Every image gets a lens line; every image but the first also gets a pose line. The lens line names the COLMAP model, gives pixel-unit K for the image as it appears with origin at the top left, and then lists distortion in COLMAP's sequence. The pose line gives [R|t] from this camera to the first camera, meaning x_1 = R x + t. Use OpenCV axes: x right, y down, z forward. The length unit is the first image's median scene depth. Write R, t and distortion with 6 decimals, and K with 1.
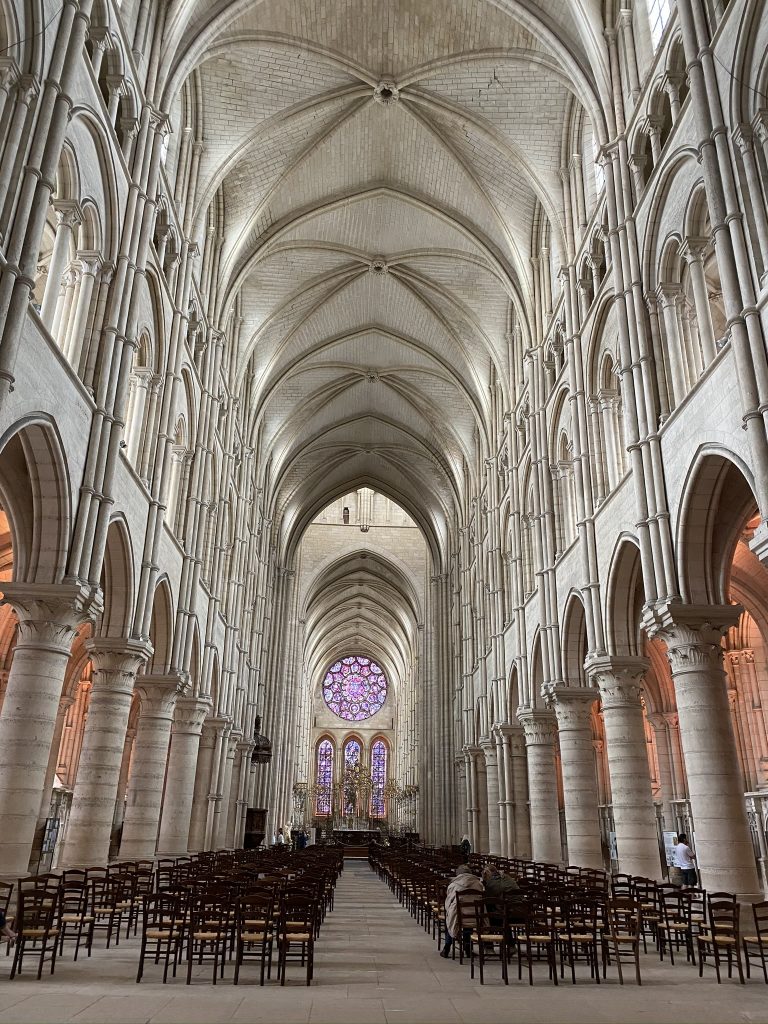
lens RADIAL K [[786.1, 0, 384.0], [0, 786.1, 512.0], [0, 0, 1]] dist [0.115003, -0.321511]
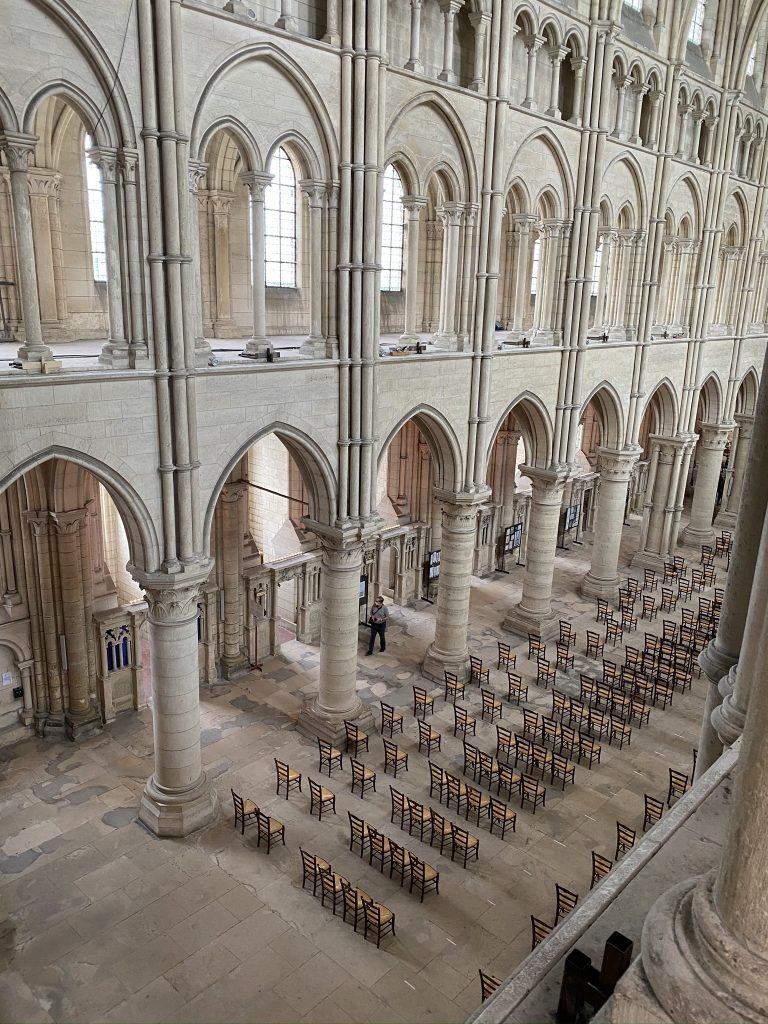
lens RADIAL K [[786.1, 0, 384.0], [0, 786.1, 512.0], [0, 0, 1]] dist [0.115003, -0.321511]
pose [[0.699208, 0.202430, -0.685660, 0.334167], [0.250471, 0.828925, 0.500147, -0.358134], [0.669606, -0.521445, 0.528888, 0.280345]]
